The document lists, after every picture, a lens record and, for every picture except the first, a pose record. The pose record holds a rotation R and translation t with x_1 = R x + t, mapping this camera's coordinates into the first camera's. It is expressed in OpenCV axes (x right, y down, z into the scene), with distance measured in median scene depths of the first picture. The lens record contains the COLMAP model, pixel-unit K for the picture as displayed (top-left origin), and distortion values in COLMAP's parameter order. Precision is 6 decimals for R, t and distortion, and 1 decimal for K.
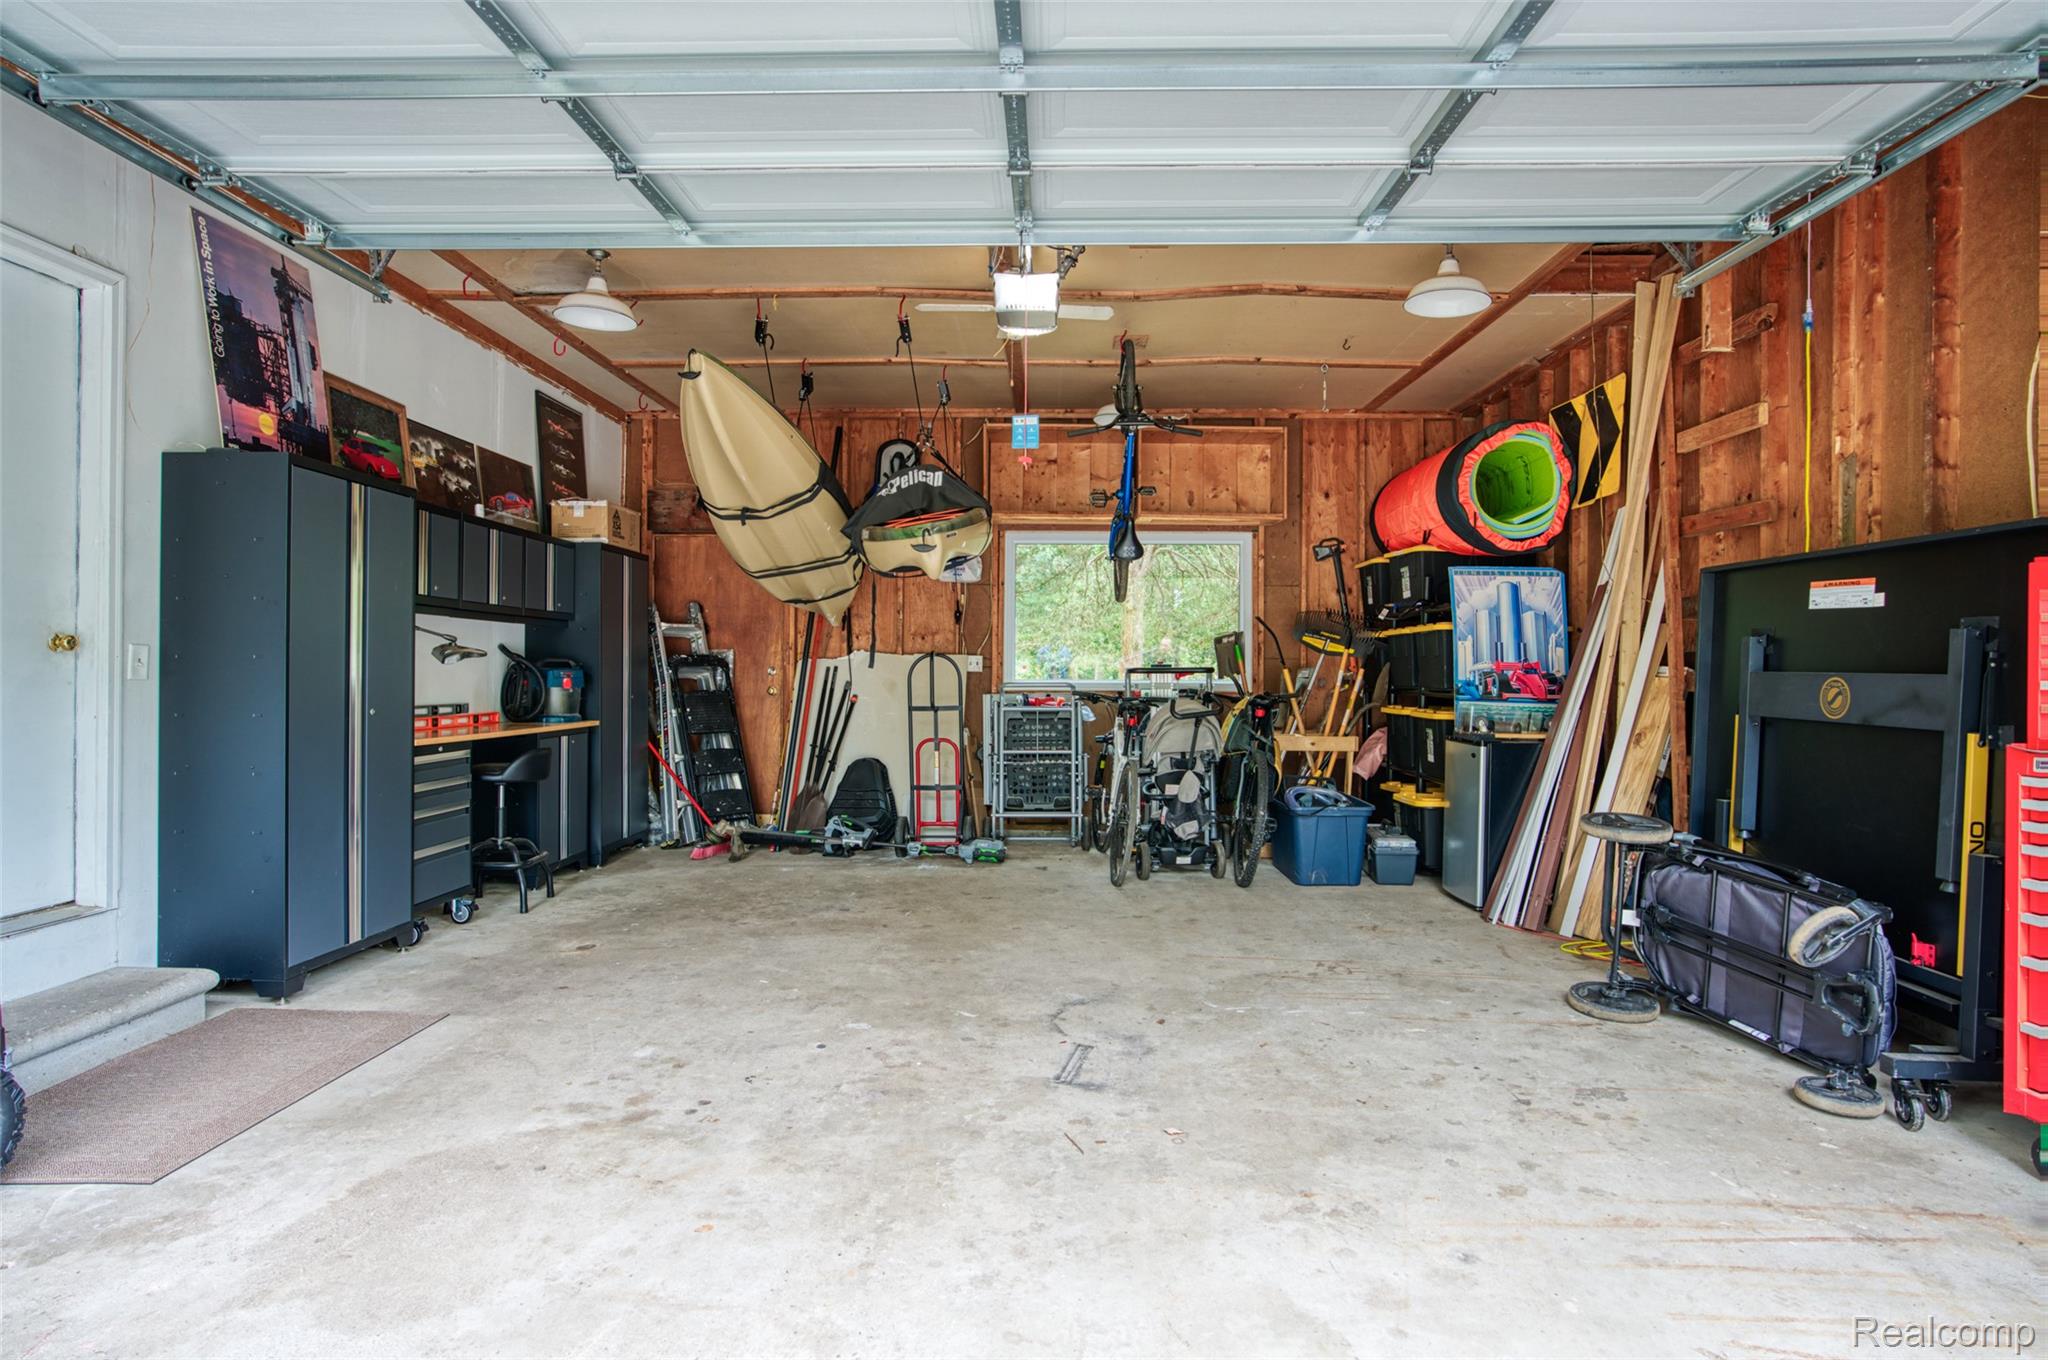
lens RADIAL K [[1134.5, 0, 1023.7], [0, 1134.5, 678.8], [0, 0, 1]] dist [0.007013, 0.001725]
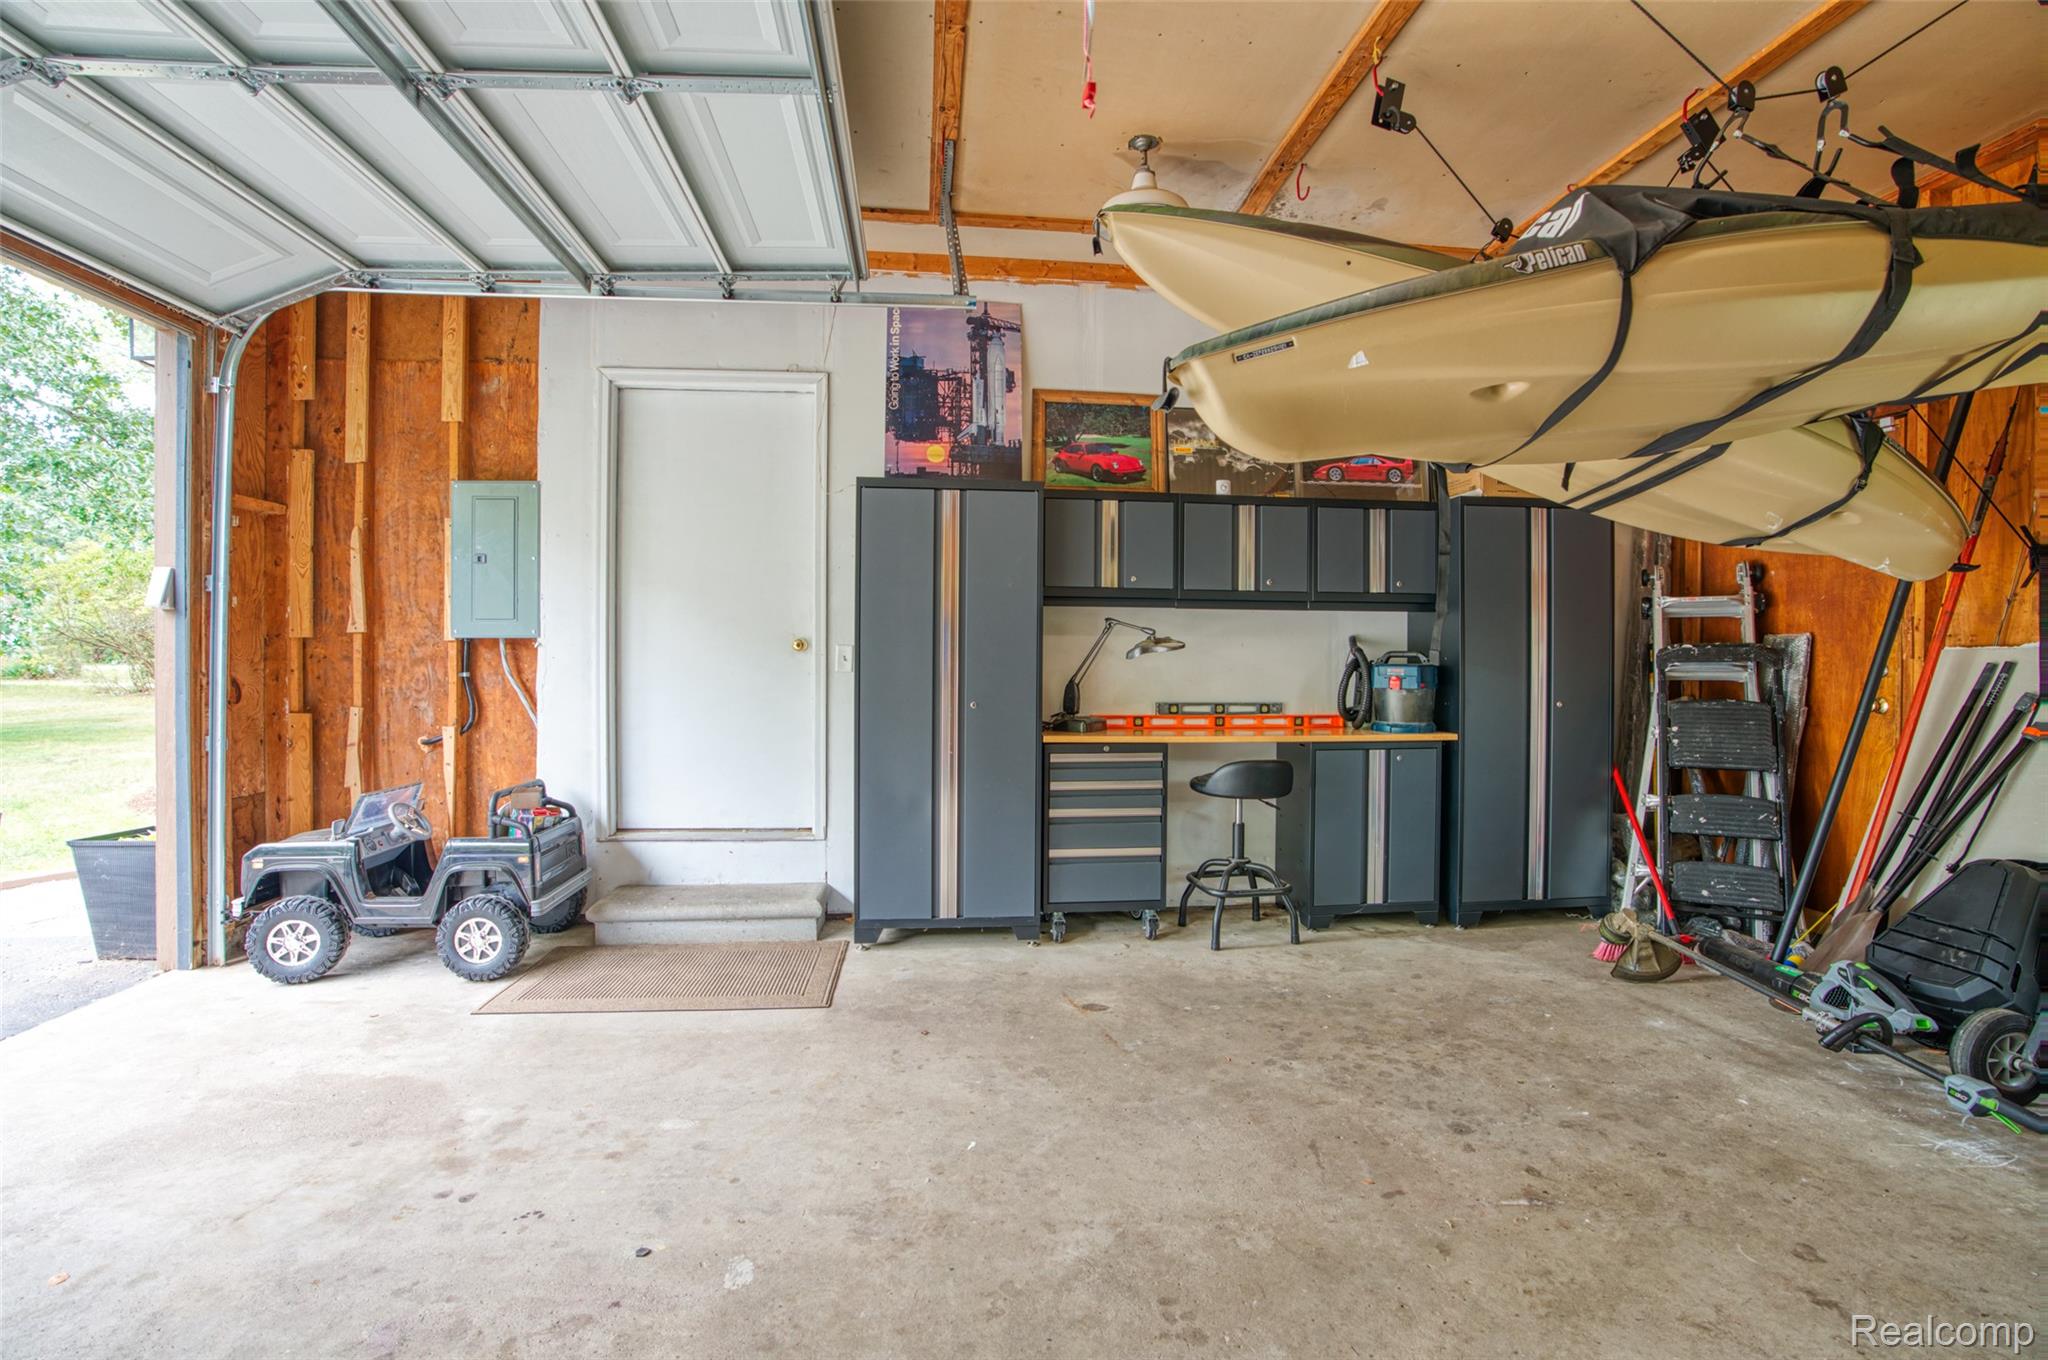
lens RADIAL K [[946.2, 0, 1022.4], [0, 946.2, 671.2], [0, 0, 1]] dist [-0.034971, 0.001125]
pose [[0.116801, 0.007017, -0.993131, 0.299436], [-0.012382, 0.999908, 0.005609, -0.006946], [0.993078, 0.011642, 0.116877, 0.947652]]
